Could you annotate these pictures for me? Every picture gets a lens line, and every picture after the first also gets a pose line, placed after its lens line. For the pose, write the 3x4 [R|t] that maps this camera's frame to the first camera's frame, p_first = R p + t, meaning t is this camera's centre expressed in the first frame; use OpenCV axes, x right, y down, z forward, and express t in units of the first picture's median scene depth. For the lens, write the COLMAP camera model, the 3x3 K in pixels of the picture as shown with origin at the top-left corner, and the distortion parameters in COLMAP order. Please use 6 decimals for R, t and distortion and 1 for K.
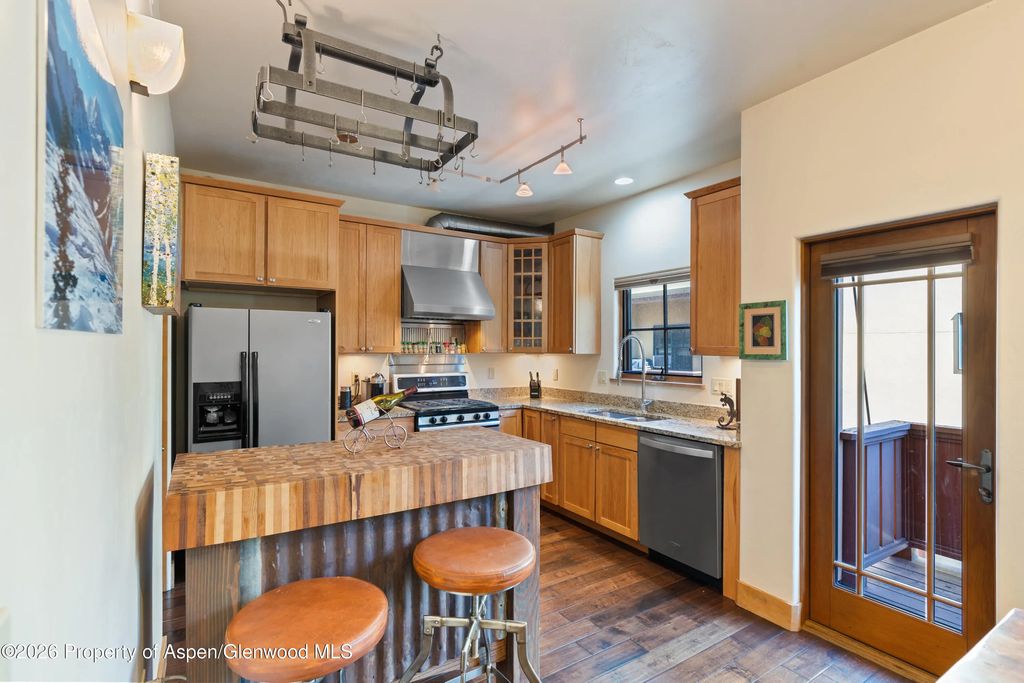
lens RADIAL K [[484.5, 0, 515.4], [0, 484.5, 347.8], [0, 0, 1]] dist [-0.013432, 0.007851]
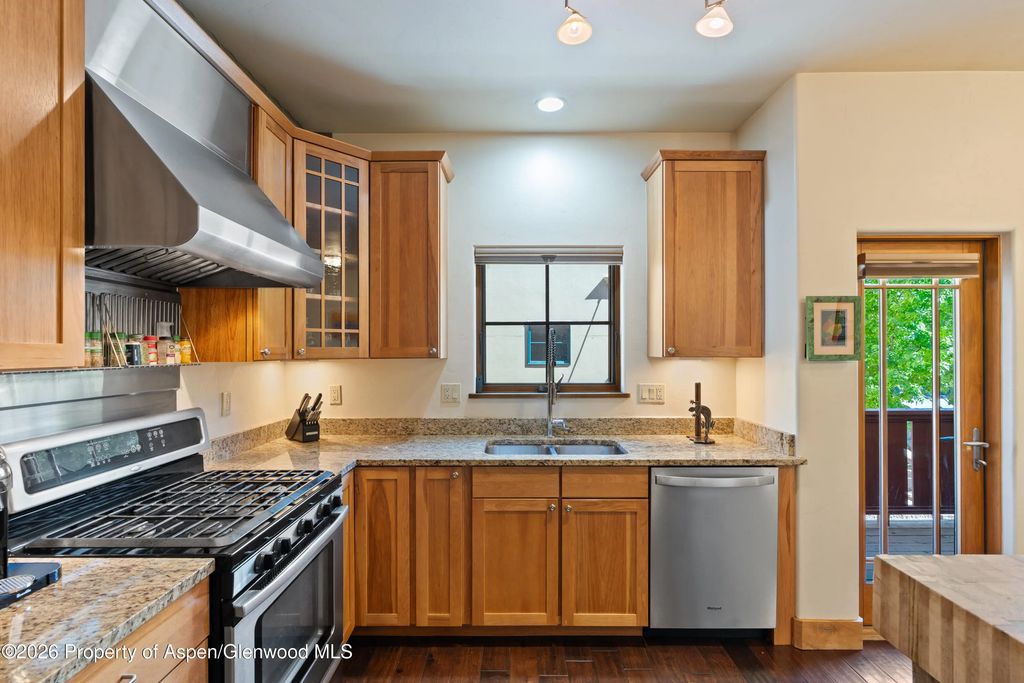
lens RADIAL K [[468.3, 0, 510.3], [0, 468.3, 348.0], [0, 0, 1]] dist [0.000108, 0.001095]
pose [[0.545663, -0.001143, 0.838004, -0.452168], [0.002787, 0.999996, -0.000450, -0.000052], [-0.838000, 0.002581, 0.545664, 0.859568]]
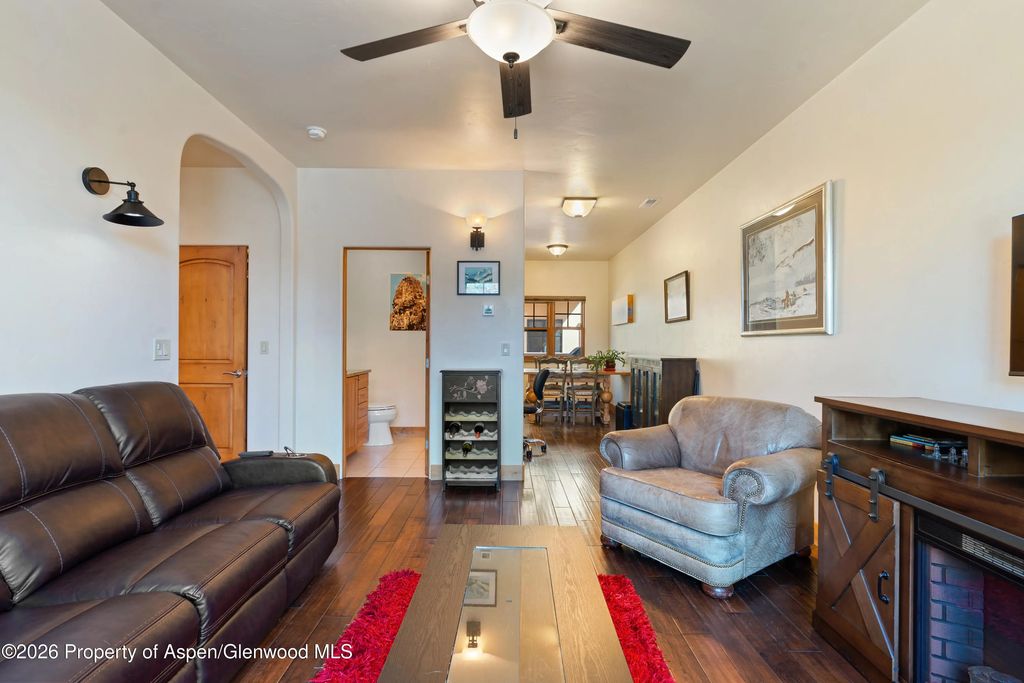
lens RADIAL K [[468.3, 0, 510.3], [0, 468.3, 348.0], [0, 0, 1]] dist [0.000108, 0.001095]
pose [[0.548336, -0.011629, 0.836177, -1.750437], [-0.002541, 0.999876, 0.015572, 0.056588], [-0.836254, -0.010663, 0.548238, -1.023117]]
